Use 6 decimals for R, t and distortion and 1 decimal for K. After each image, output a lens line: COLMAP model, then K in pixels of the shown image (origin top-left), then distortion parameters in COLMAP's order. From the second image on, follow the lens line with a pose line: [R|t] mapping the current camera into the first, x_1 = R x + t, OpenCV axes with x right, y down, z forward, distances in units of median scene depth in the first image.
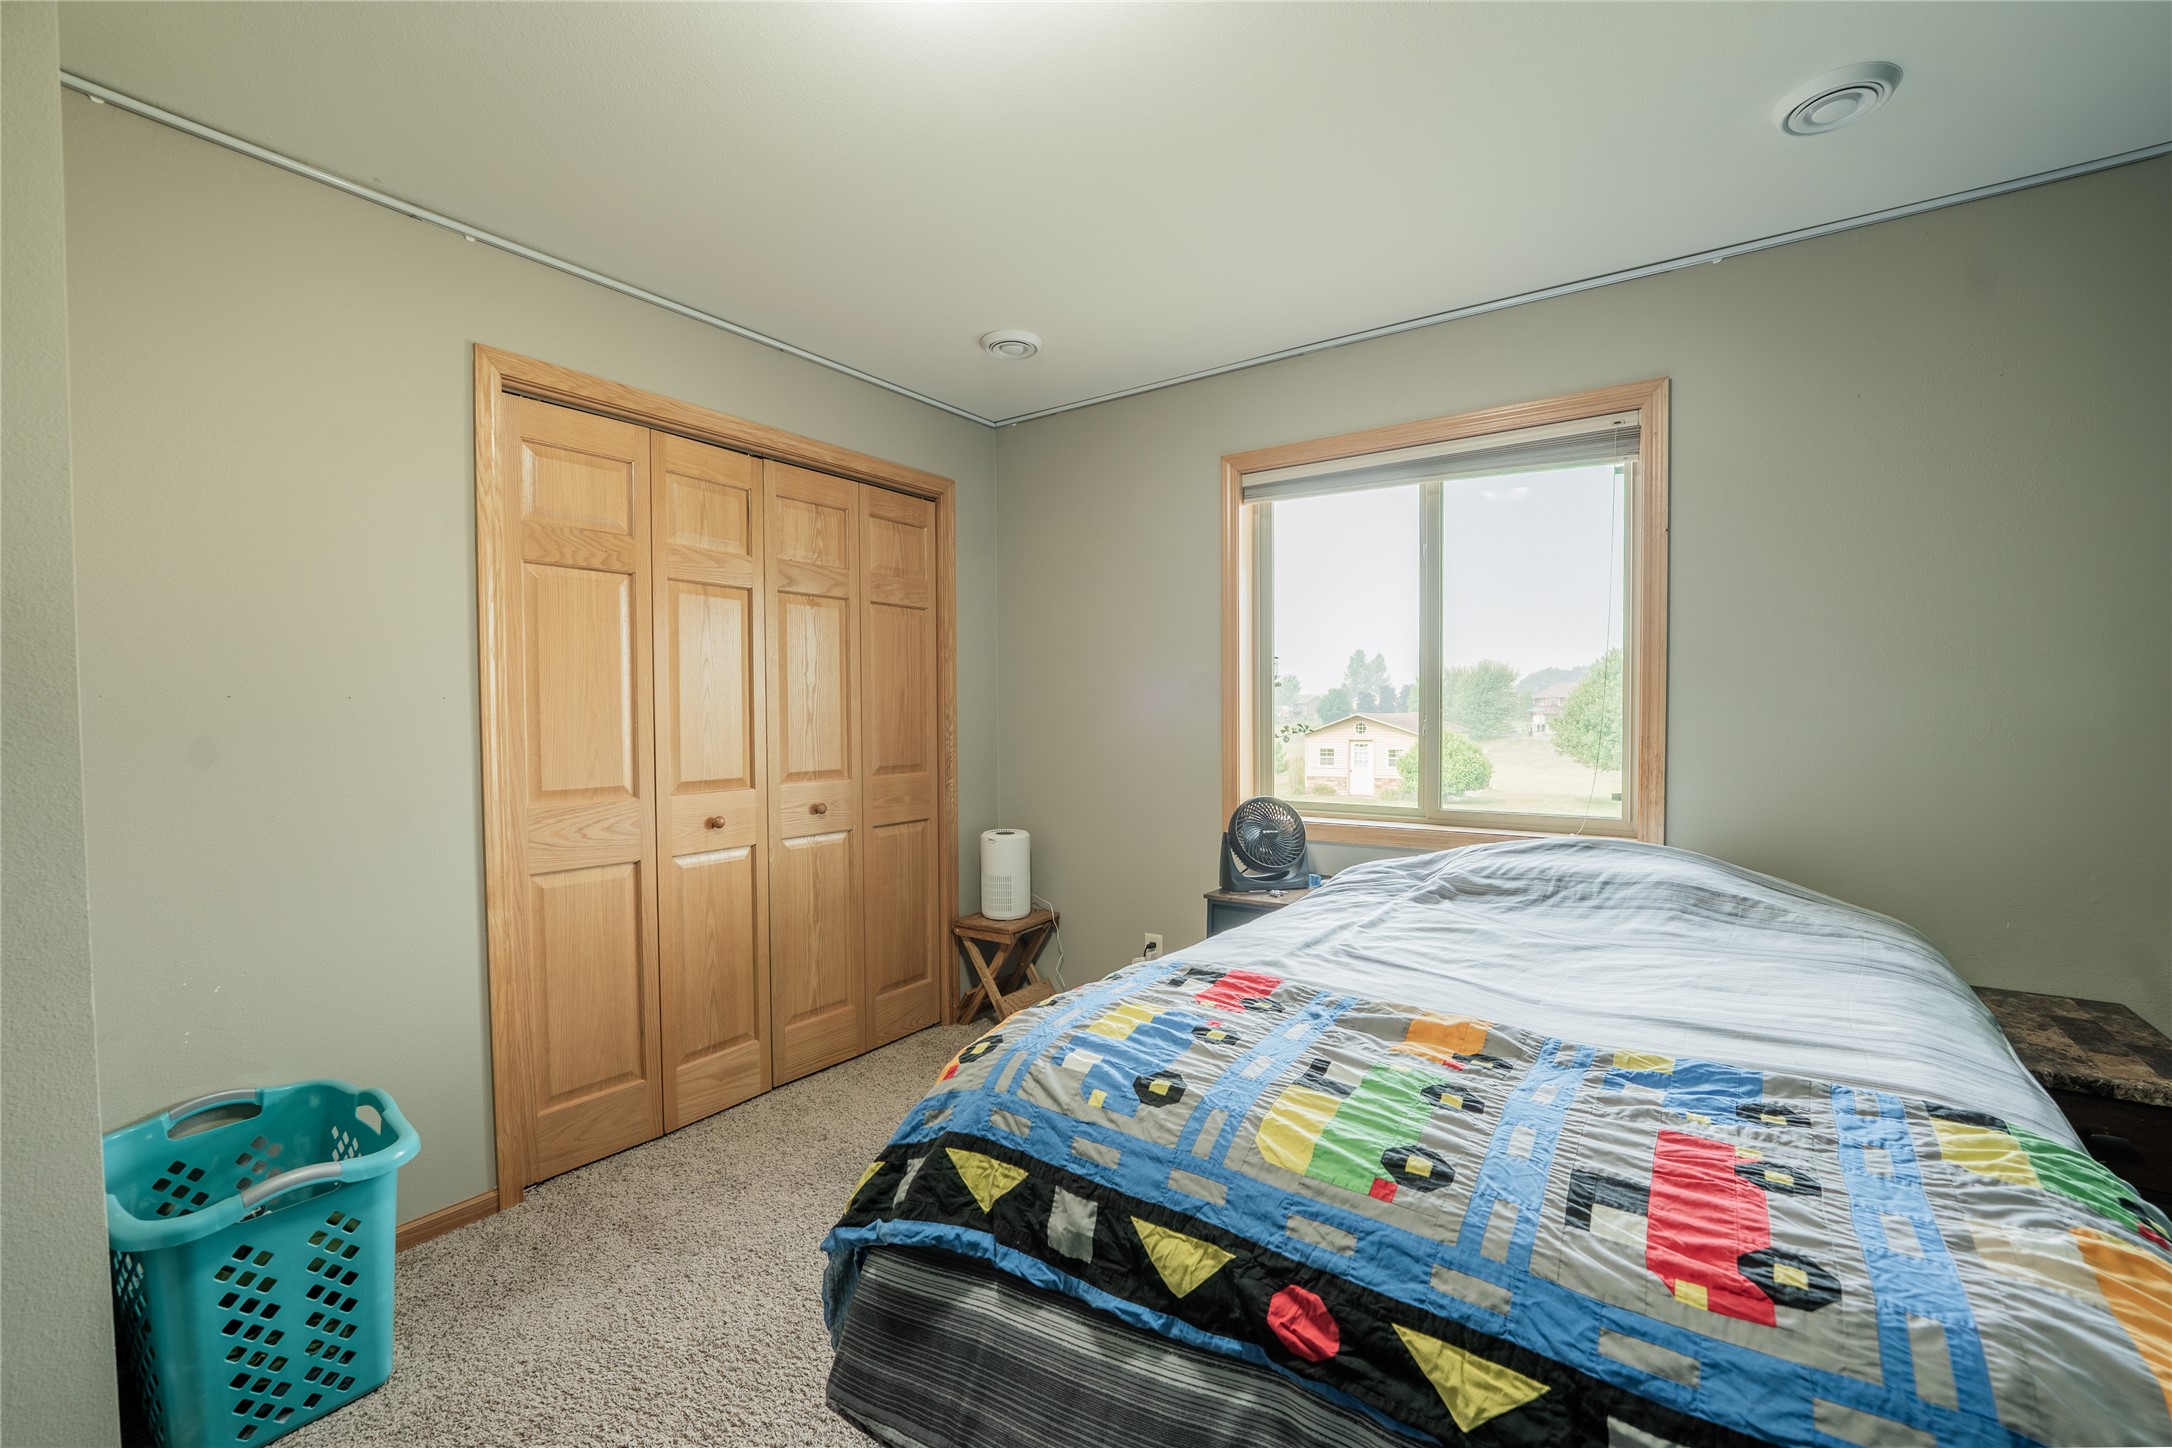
lens RADIAL K [[904.4, 0, 1092.8], [0, 904.4, 727.8], [0, 0, 1]] dist [-0.027917, 0.003113]
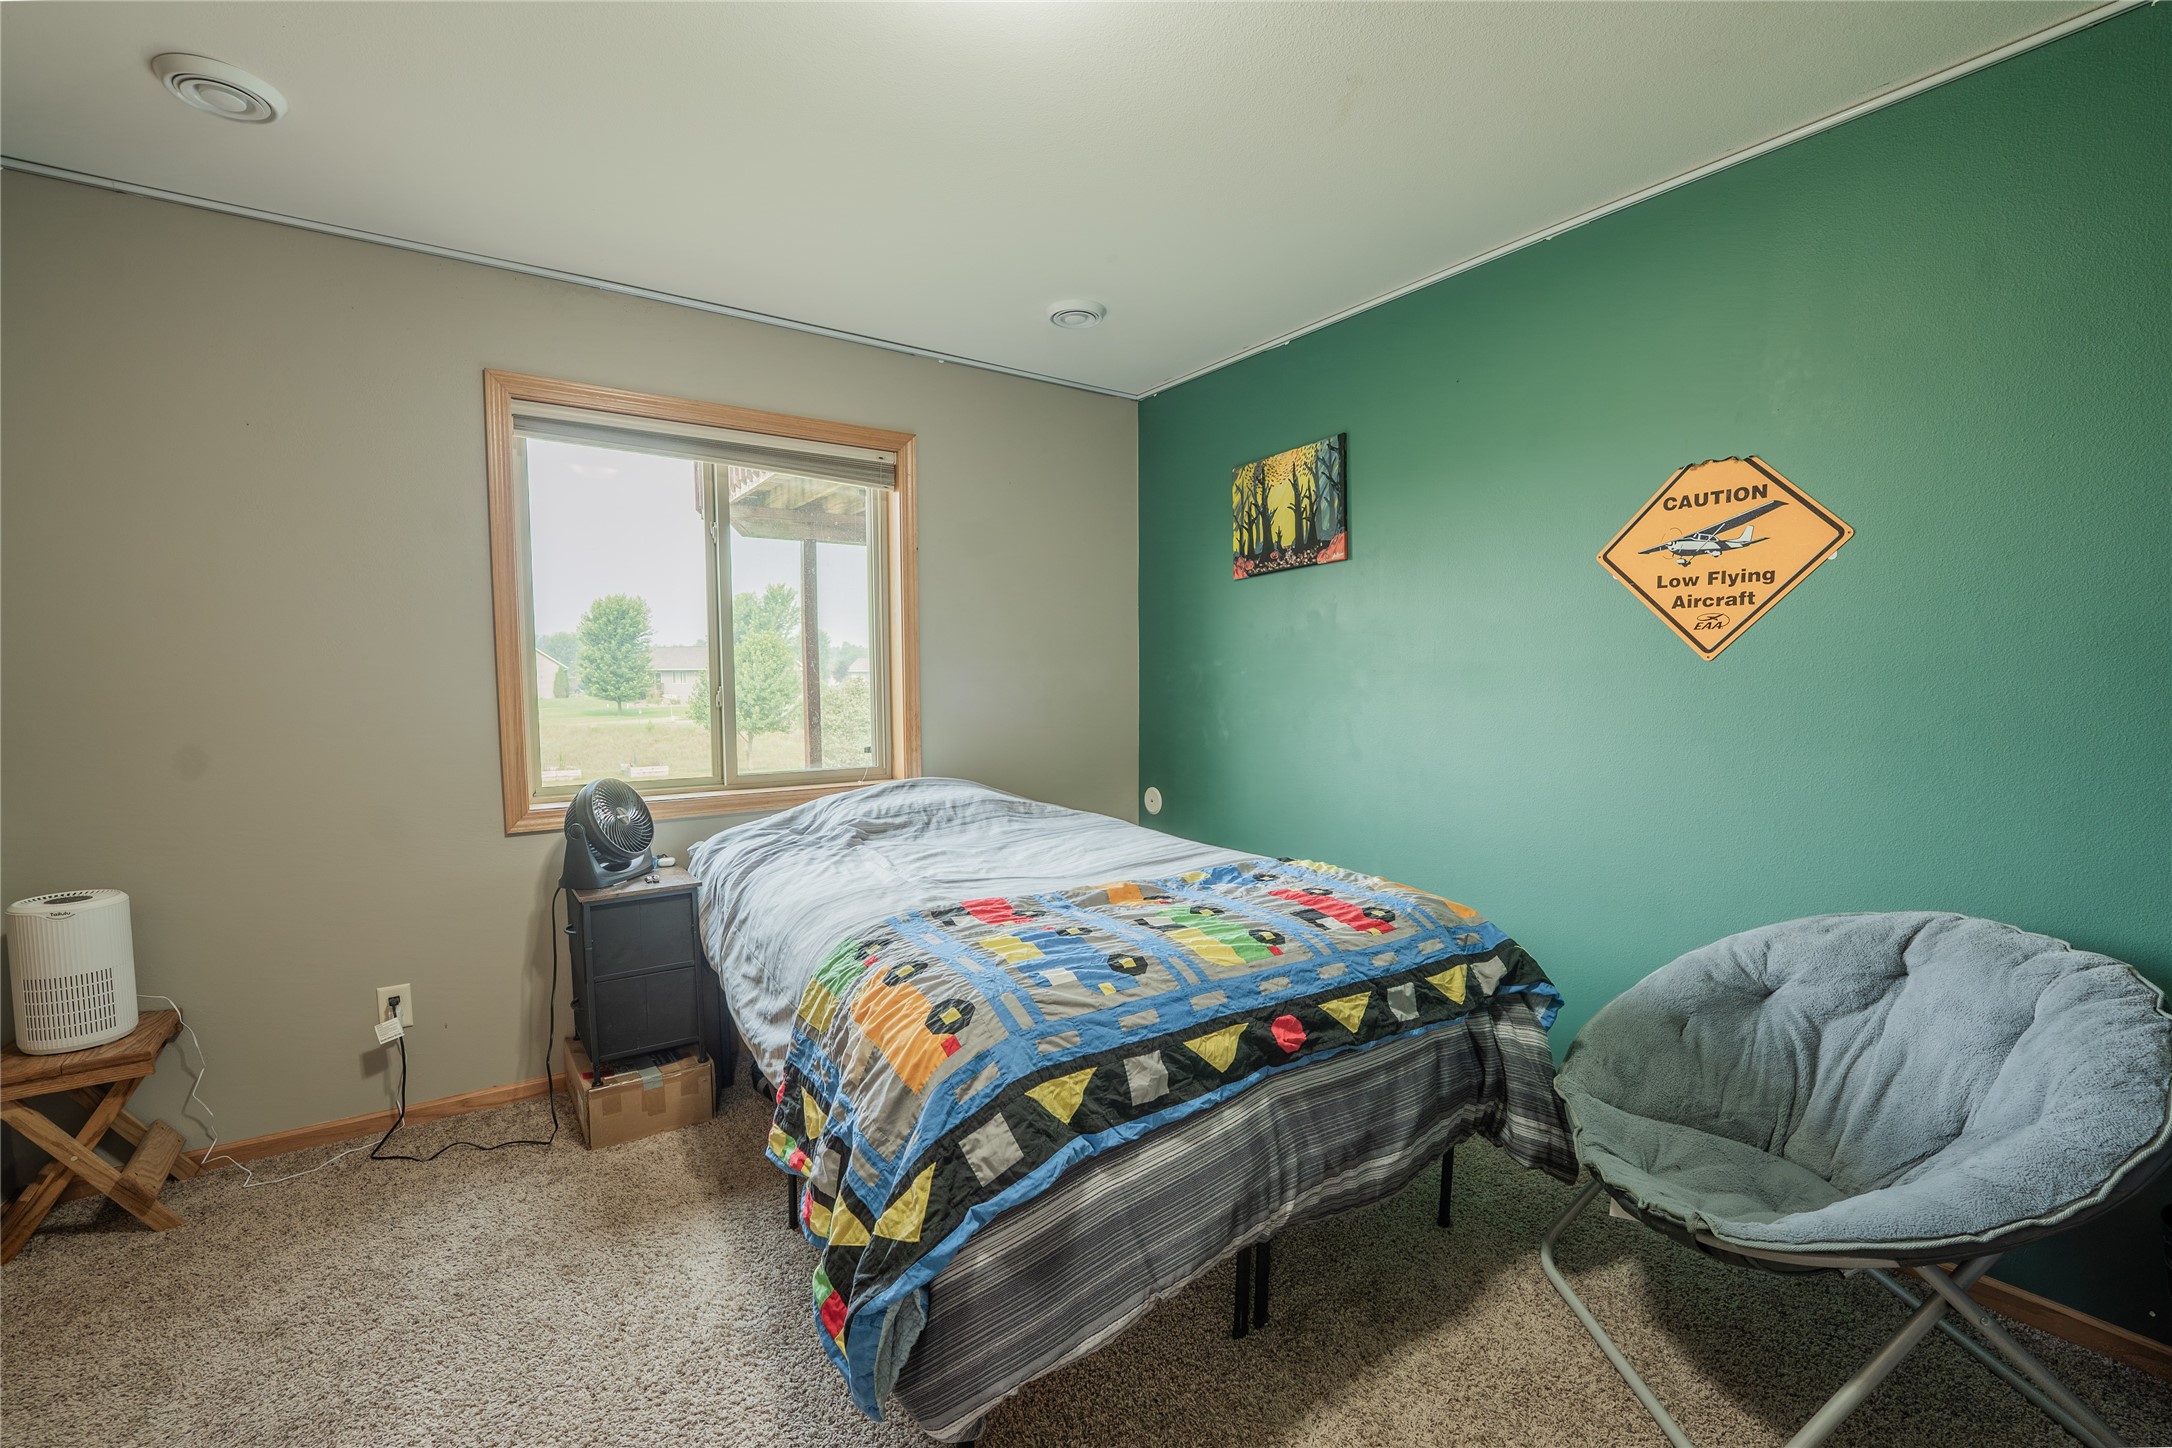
lens RADIAL K [[904.4, 0, 1092.9], [0, 904.4, 726.8], [0, 0, 1]] dist [-0.027917, 0.003113]
pose [[0.333608, -0.044540, 0.941659, -1.221985], [0.020711, 0.998988, 0.039914, -0.001654], [-0.942484, 0.006188, 0.334193, 0.627331]]
